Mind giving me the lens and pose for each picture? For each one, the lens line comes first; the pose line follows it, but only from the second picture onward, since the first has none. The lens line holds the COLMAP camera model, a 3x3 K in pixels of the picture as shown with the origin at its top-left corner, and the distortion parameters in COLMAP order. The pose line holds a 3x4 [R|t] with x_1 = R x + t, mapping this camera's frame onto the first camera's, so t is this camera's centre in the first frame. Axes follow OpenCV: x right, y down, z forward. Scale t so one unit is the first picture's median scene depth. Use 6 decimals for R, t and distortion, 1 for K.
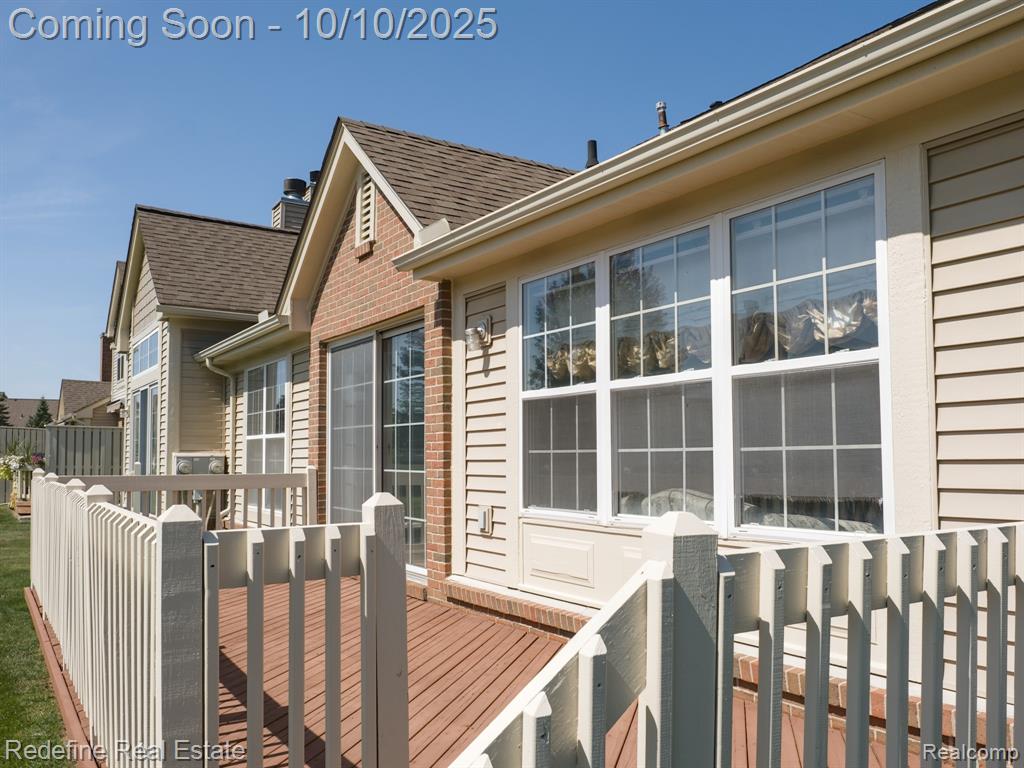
lens RADIAL K [[905.1, 0, 512.0], [0, 905.1, 384.0], [0, 0, 1]] dist [0.004117, 0.002129]
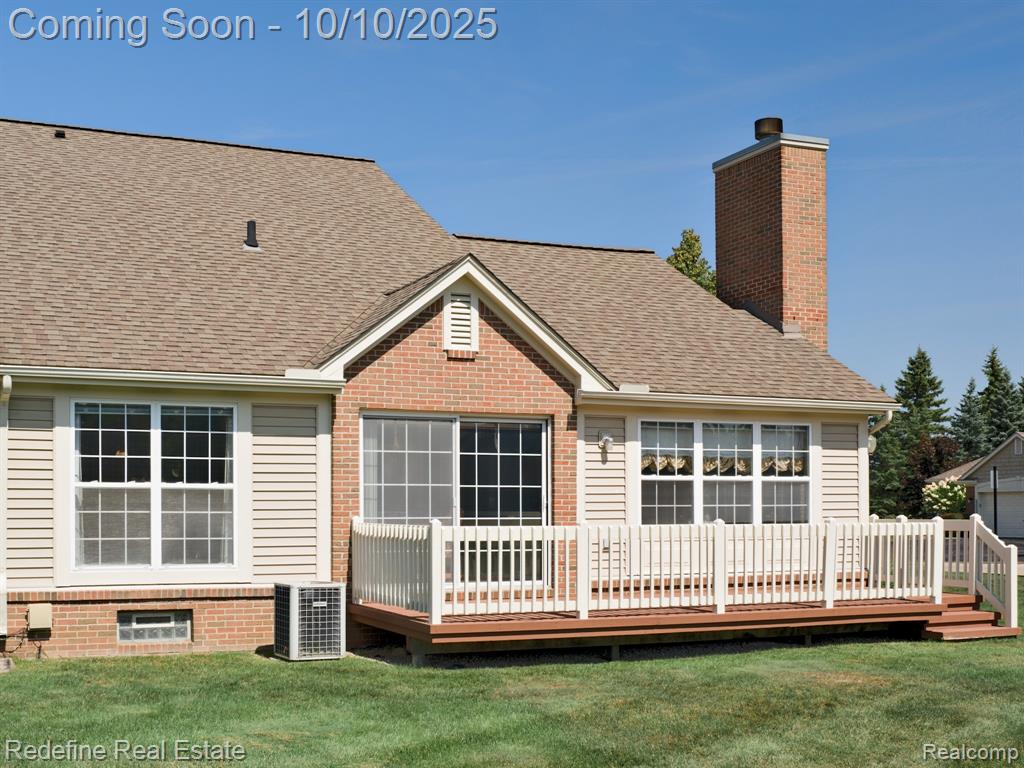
lens RADIAL K [[1328.4, 0, 512.0], [0, 1328.4, 384.0], [0, 0, 1]] dist [-0.013833, 0.014243]
pose [[0.089944, 0.098432, 0.991071, -2.911851], [-0.075771, 0.992896, -0.091737, 0.096774], [-0.993060, -0.066843, 0.096764, 1.027352]]
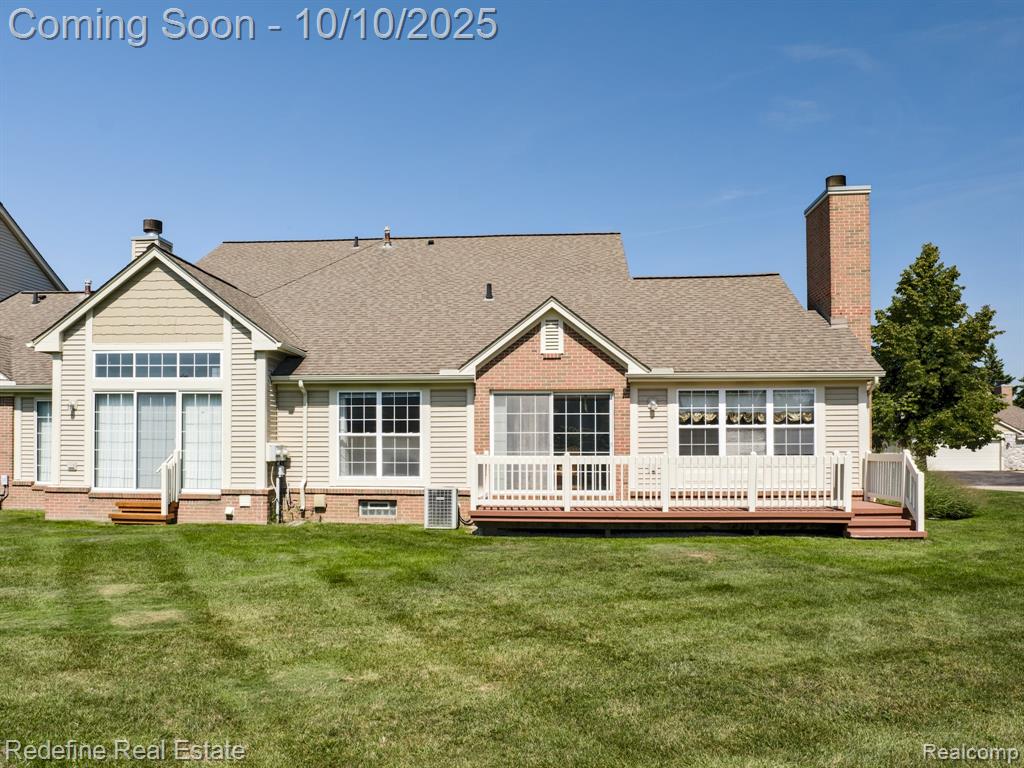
lens RADIAL K [[883.7, 0, 512.0], [0, 883.7, 352.2], [0, 0, 1]] dist [-0.004482, -0.000377]
pose [[0.564570, 0.094606, 0.819946, -2.836265], [-0.064744, 0.995424, -0.070273, 0.008266], [-0.822842, -0.013412, 0.568112, -0.240506]]
